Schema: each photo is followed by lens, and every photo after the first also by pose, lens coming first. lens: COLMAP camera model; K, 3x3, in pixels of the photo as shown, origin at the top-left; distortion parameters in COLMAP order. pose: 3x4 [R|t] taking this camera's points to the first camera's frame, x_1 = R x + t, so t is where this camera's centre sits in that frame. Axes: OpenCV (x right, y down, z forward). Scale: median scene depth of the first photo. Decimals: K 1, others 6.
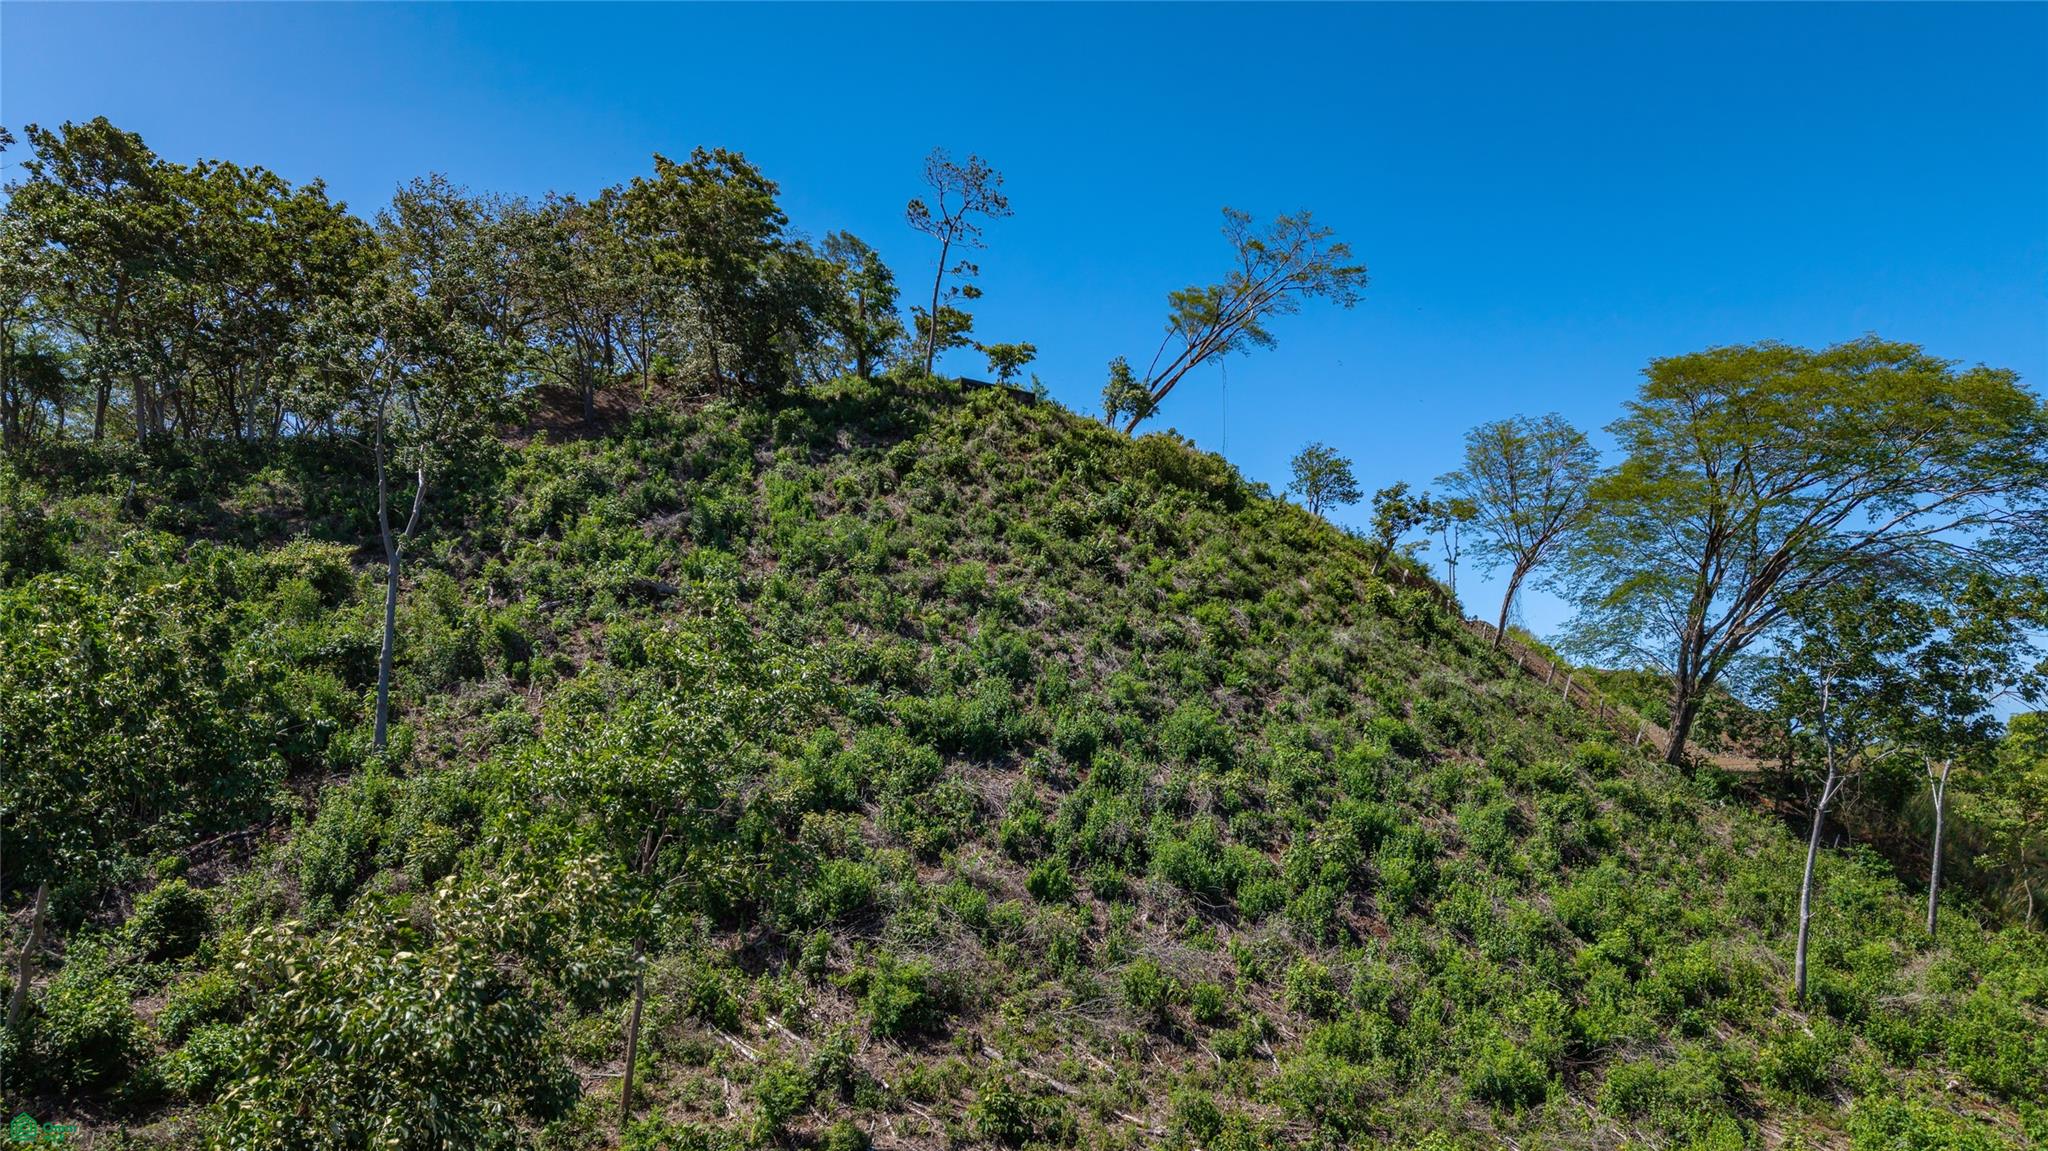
lens RADIAL K [[1367.5, 0, 1060.0], [0, 1367.5, 543.9], [0, 0, 1]] dist [0.054616, -0.042637]
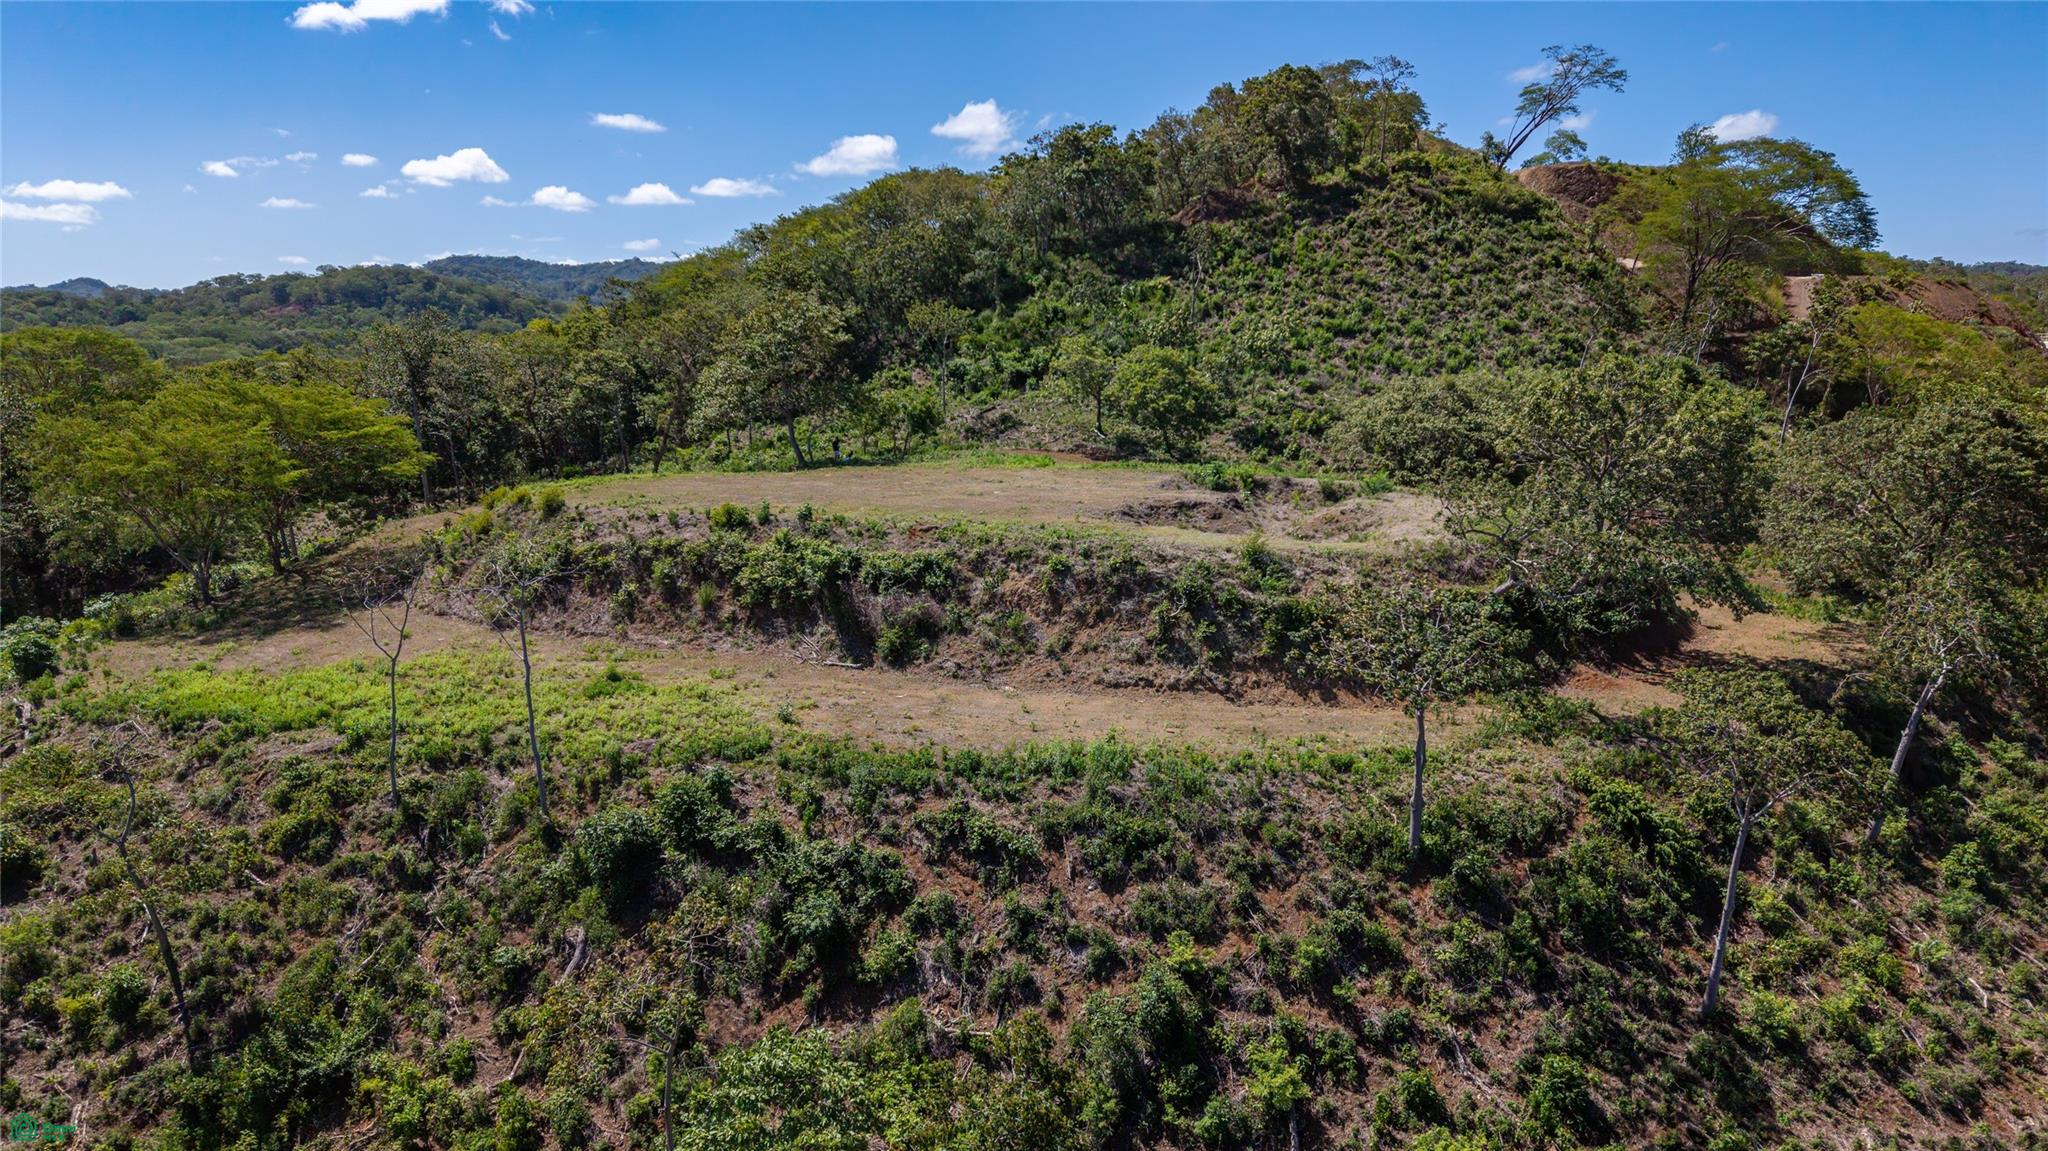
lens RADIAL K [[1361.5, 0, 1027.1], [0, 1361.5, 591.7], [0, 0, 1]] dist [0.072535, -0.079688]
pose [[0.895247, 0.062597, -0.441151, 0.648814], [0.080420, 0.951122, 0.298159, -0.271945], [0.438252, -0.302404, 0.846456, -2.062594]]
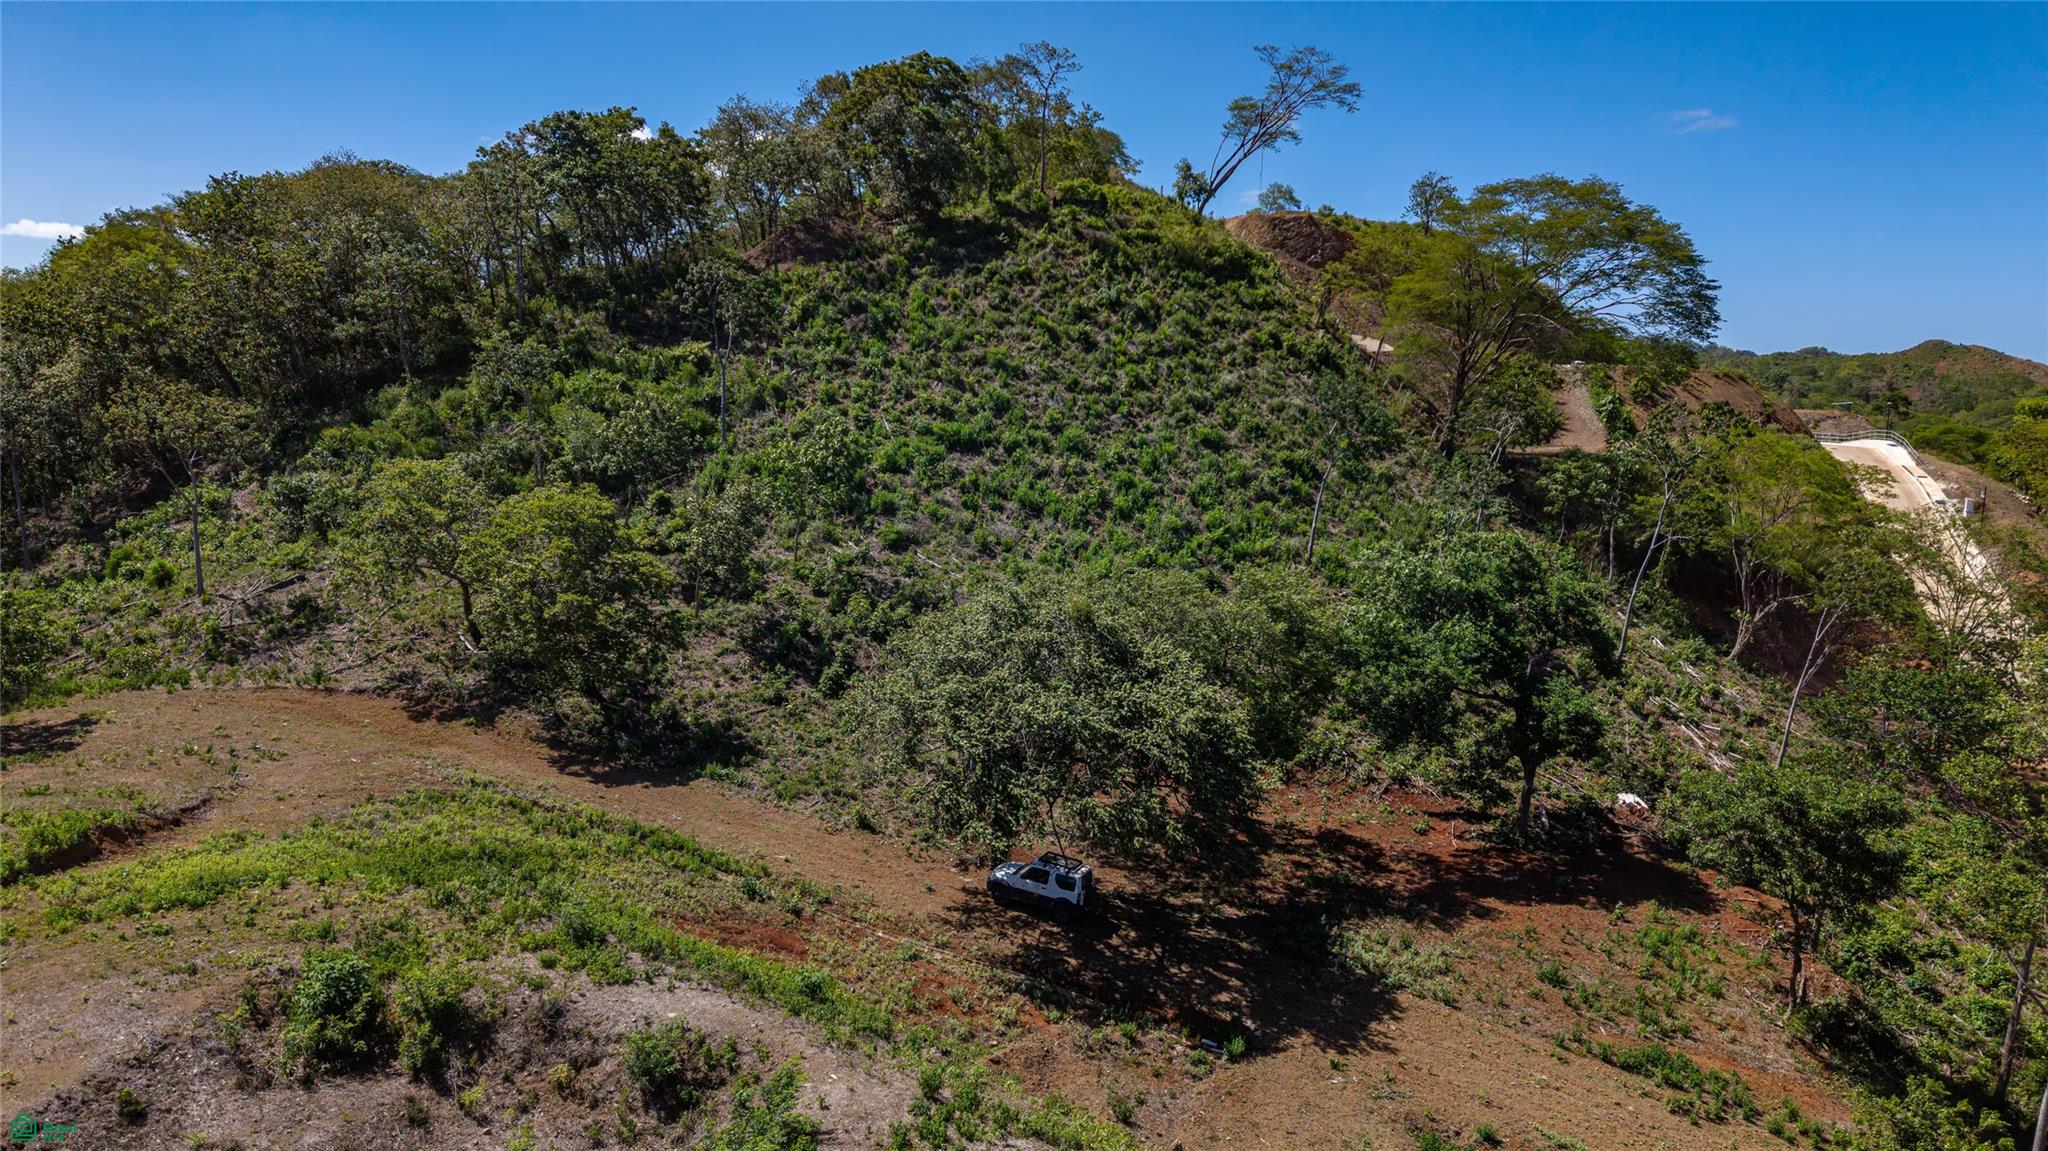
lens RADIAL K [[1365.9, 0, 1028.7], [0, 1365.9, 574.4], [0, 0, 1]] dist [0.197914, -0.342250]
pose [[0.962749, 0.039551, -0.267489, 0.522789], [0.034206, 0.963483, 0.265577, -0.195213], [0.268224, -0.264833, 0.926239, -0.896903]]
